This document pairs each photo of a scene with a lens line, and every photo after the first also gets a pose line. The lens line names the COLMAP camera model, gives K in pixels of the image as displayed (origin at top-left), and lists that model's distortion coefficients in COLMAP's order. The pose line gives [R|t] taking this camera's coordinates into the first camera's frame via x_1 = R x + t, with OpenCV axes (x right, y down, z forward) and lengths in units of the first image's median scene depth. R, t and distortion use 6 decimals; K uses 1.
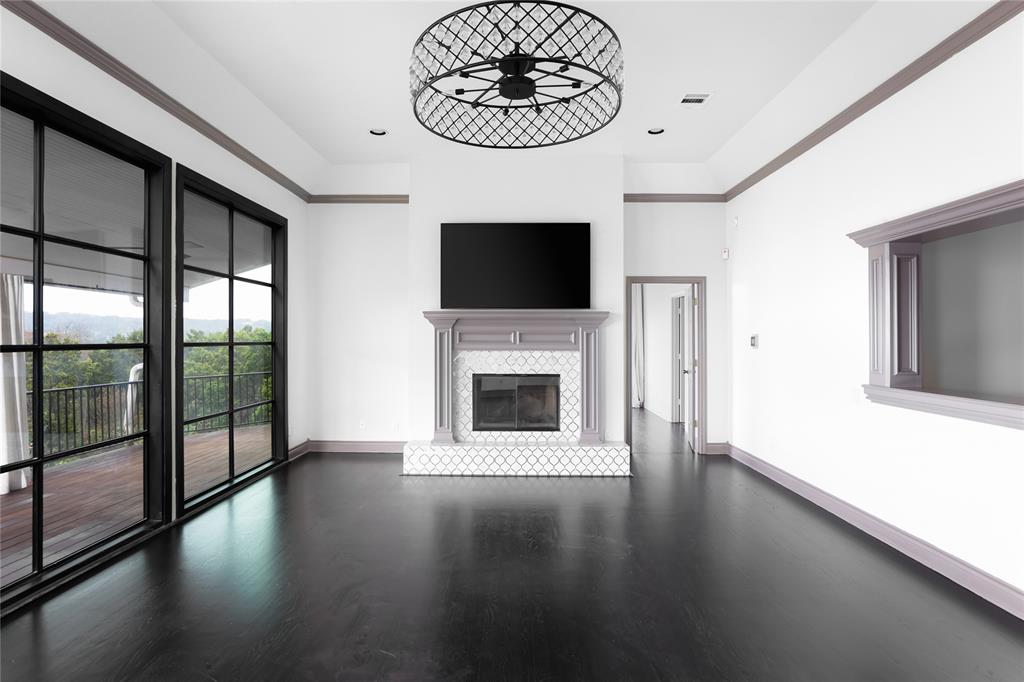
lens RADIAL K [[643.6, 0, 509.4], [0, 643.6, 340.1], [0, 0, 1]] dist [0.003802, -0.000603]
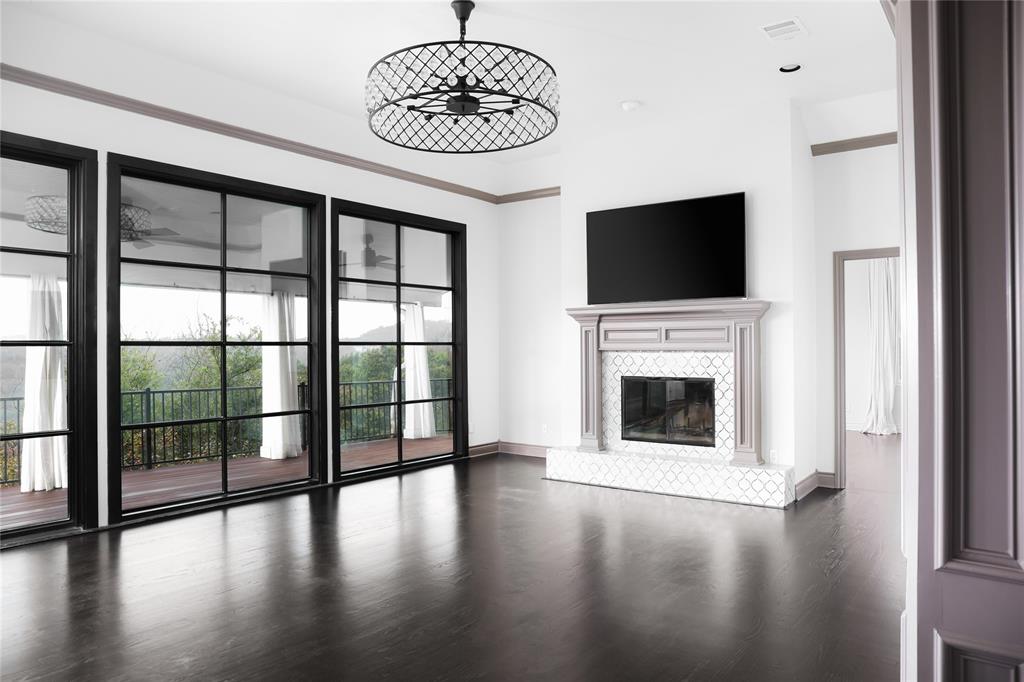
lens RADIAL K [[752.2, 0, 513.8], [0, 752.2, 344.1], [0, 0, 1]] dist [-0.002693, 0.000682]
pose [[0.825232, -0.003592, -0.564782, 0.415992], [0.002497, 0.999993, -0.002712, 0.010332], [0.564788, 0.000827, 0.825236, 0.047886]]
